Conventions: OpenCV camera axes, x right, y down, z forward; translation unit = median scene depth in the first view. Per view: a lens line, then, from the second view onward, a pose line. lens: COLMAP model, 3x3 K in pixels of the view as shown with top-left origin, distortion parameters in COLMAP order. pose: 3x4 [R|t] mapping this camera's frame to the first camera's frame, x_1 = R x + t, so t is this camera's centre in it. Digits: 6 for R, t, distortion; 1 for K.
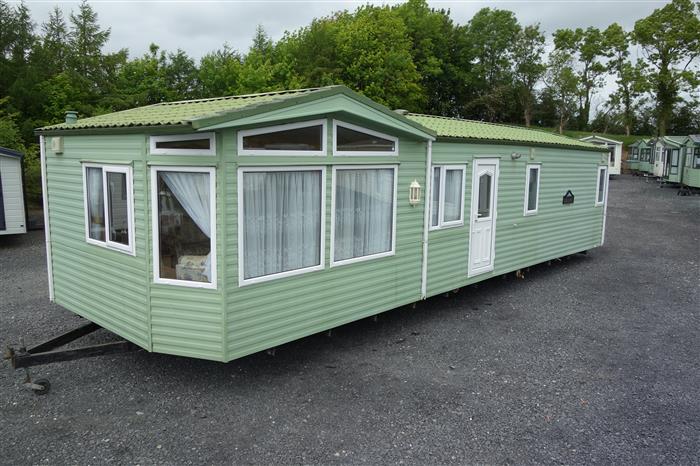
lens RADIAL K [[551.8, 0, 350.8], [0, 551.8, 233.4], [0, 0, 1]] dist [-0.018741, -0.015669]
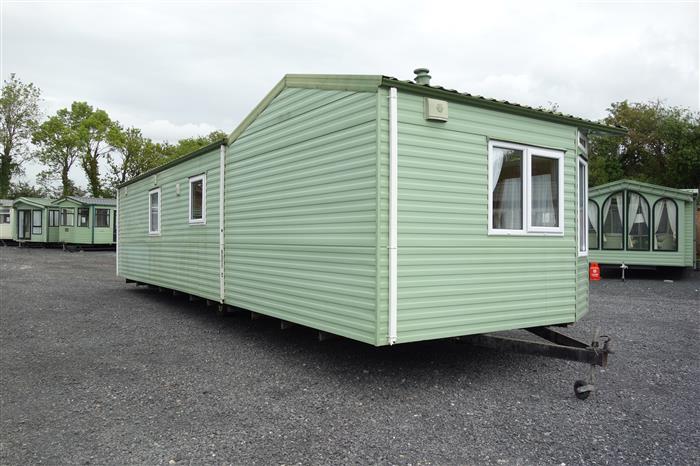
lens RADIAL K [[551.8, 0, 349.3], [0, 551.8, 233.2], [0, 0, 1]] dist [-0.018741, -0.015669]
pose [[0.248521, -0.000648, 0.968626, -1.120959], [0.134634, 0.990316, -0.033881, 0.011575], [-0.959224, 0.138830, 0.246202, 0.829163]]
